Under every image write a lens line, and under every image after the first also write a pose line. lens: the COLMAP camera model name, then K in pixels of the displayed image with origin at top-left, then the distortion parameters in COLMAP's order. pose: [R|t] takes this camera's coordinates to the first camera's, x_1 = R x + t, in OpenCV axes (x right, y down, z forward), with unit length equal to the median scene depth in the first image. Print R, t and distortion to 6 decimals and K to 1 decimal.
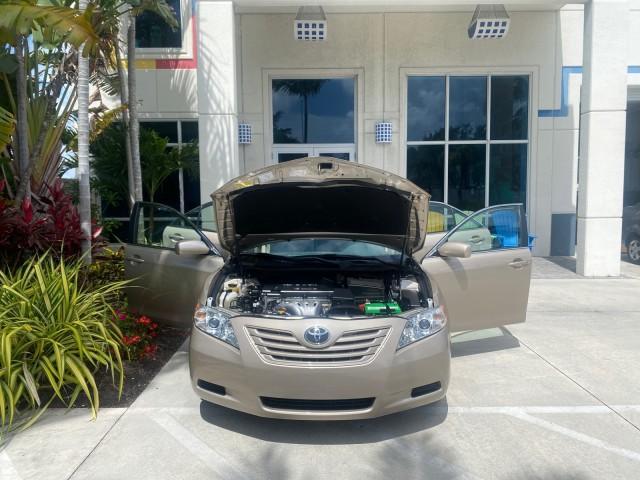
lens RADIAL K [[488.2, 0, 321.4], [0, 488.2, 238.8], [0, 0, 1]] dist [0.006779, -0.000031]
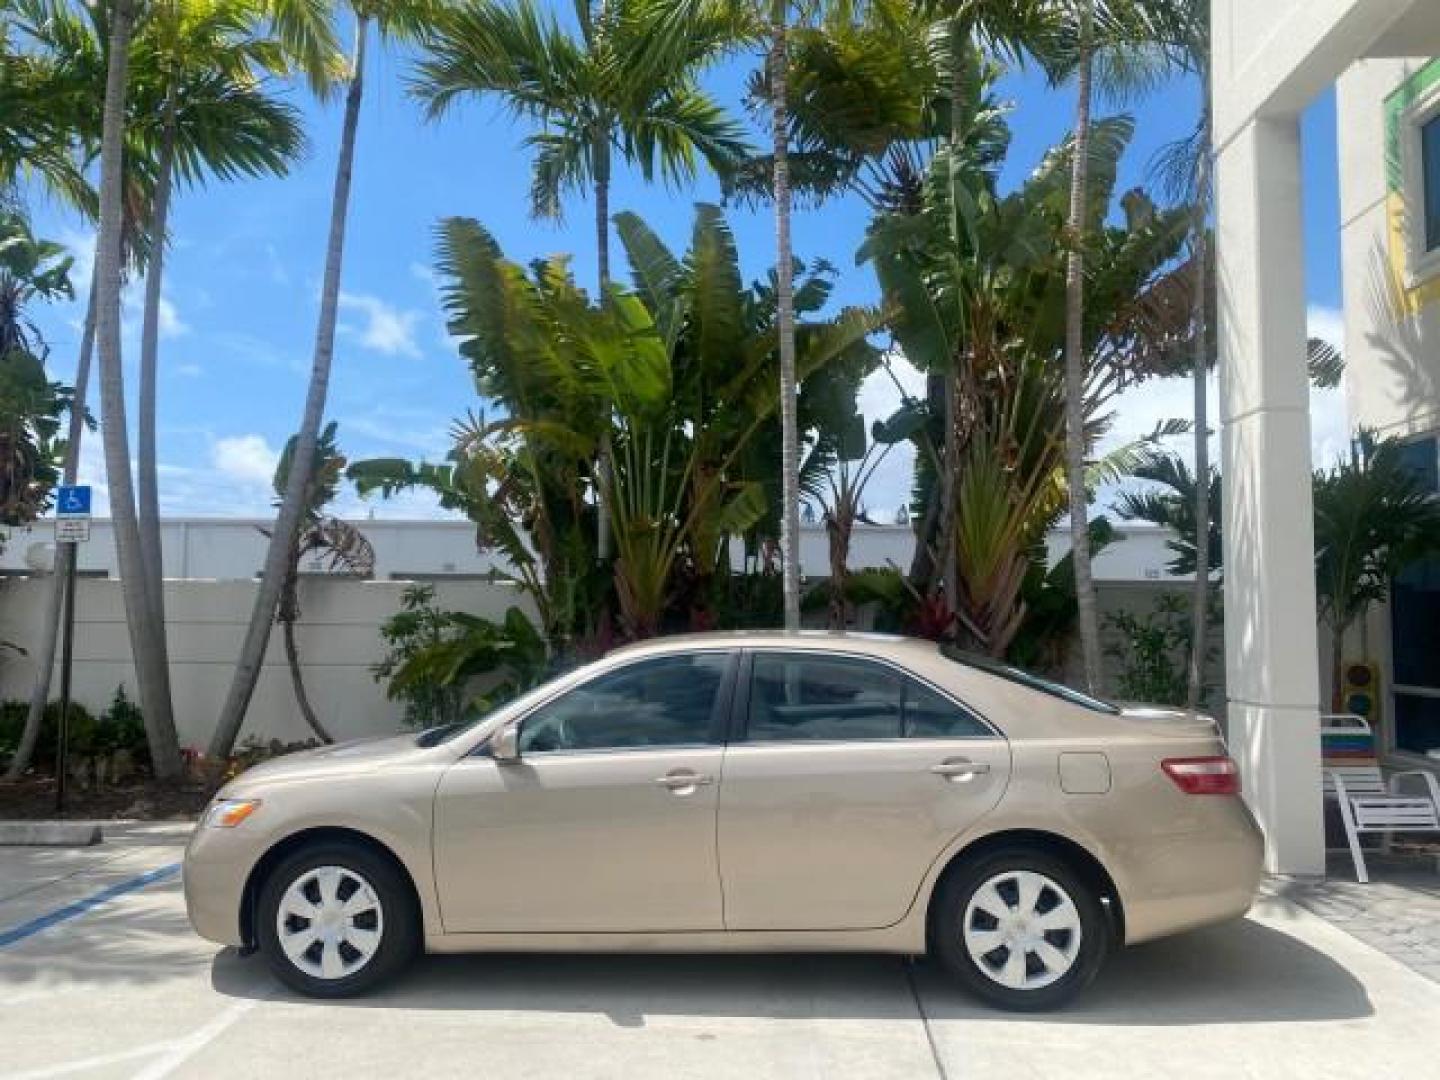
lens RADIAL K [[1095.8, 0, 721.9], [0, 1095.8, 530.3], [0, 0, 1]] dist [0.010845, -0.006875]
pose [[-0.055061, -0.074625, -0.995690, 0.637596], [-0.095040, 0.993067, -0.069173, -0.068168], [0.993950, 0.090822, -0.061771, 0.642526]]
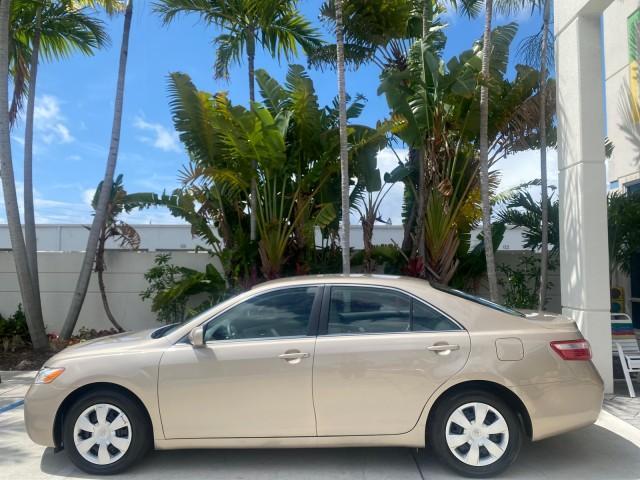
lens RADIAL K [[489.2, 0, 320.1], [0, 489.2, 240.9], [0, 0, 1]] dist [0.004641, 0.000619]
pose [[-0.032698, -0.051659, -0.998129, 0.543871], [-0.088012, 0.994933, -0.048610, -0.065812], [0.995583, 0.086258, -0.037079, 0.632983]]
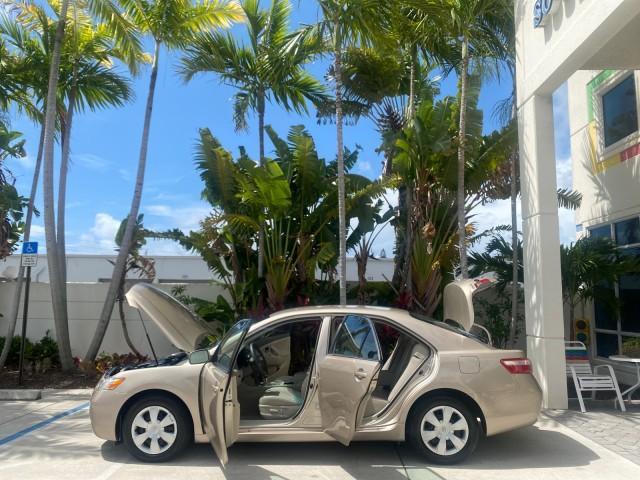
lens RADIAL K [[488.2, 0, 321.4], [0, 488.2, 238.8], [0, 0, 1]] dist [0.006779, -0.000031]
pose [[-0.018173, -0.117755, -0.992876, 0.682045], [-0.097105, 0.988554, -0.115465, -0.068615], [0.995108, 0.094315, -0.029400, 0.624480]]
